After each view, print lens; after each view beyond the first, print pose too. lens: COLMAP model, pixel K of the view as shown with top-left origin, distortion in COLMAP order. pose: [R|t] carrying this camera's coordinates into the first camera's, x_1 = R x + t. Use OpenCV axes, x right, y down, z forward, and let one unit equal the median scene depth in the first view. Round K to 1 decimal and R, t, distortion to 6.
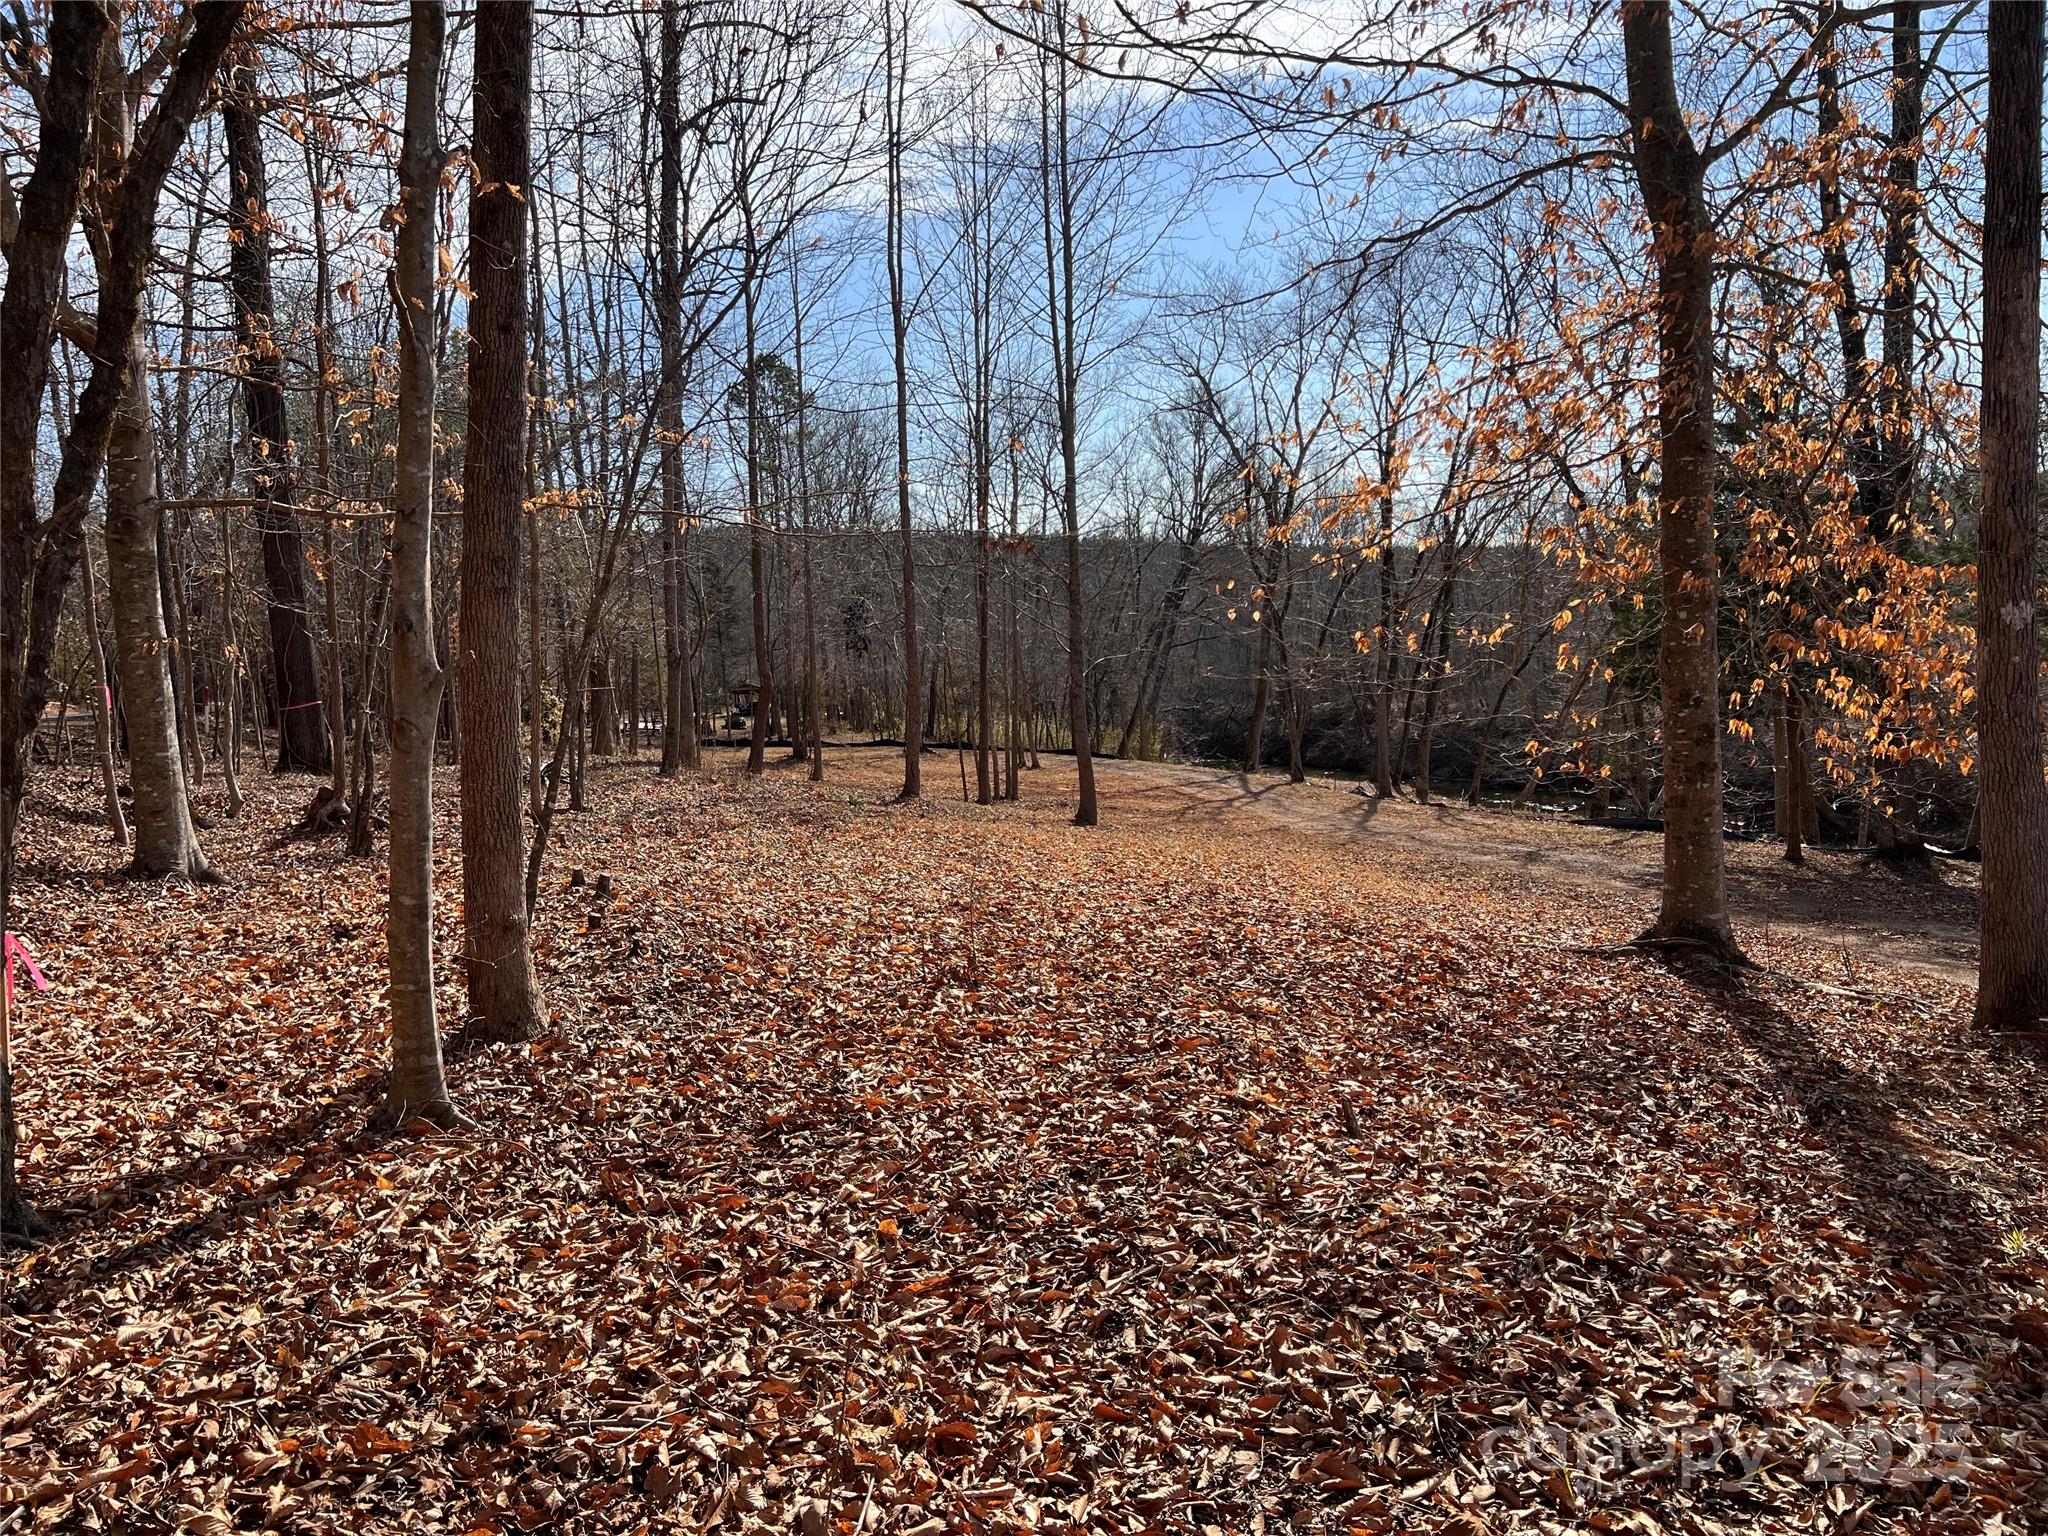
lens RADIAL K [[1543.9, 0, 1012.0], [0, 1543.9, 768.4], [0, 0, 1]] dist [0.046296, -0.051192]
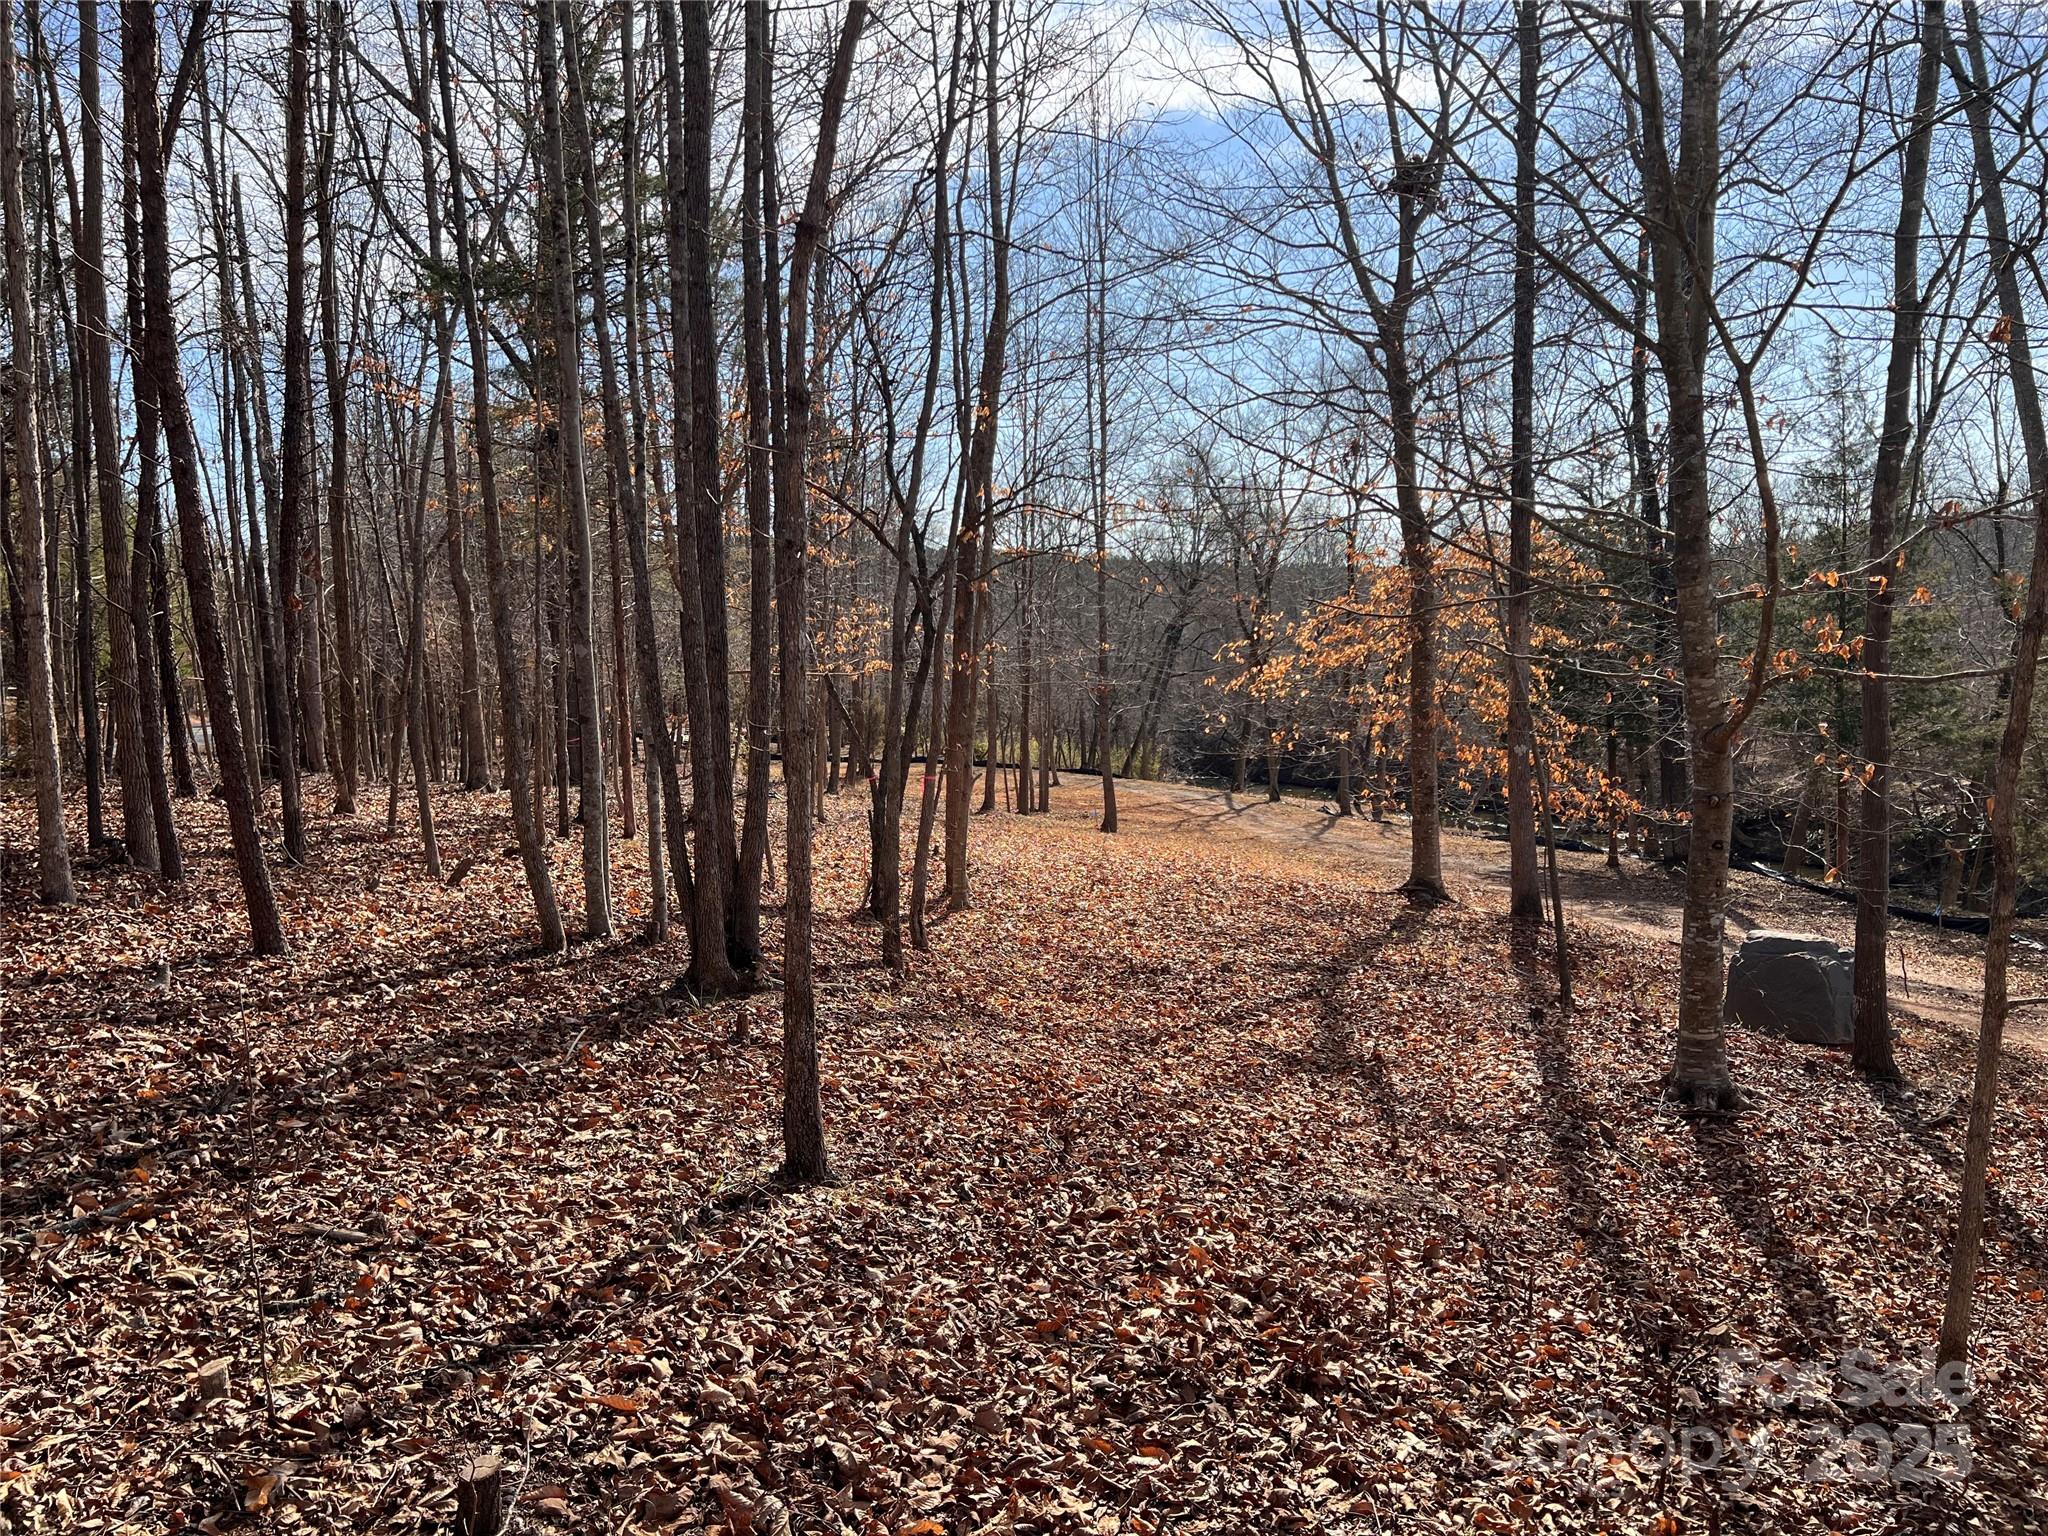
lens RADIAL K [[1543.9, 0, 1012.0], [0, 1543.9, 768.4], [0, 0, 1]] dist [0.046296, -0.051192]
pose [[0.999807, 0.019344, 0.003496, -0.022076], [-0.019323, 0.999794, -0.006164, -0.004601], [-0.003614, 0.006096, 0.999975, -0.185113]]
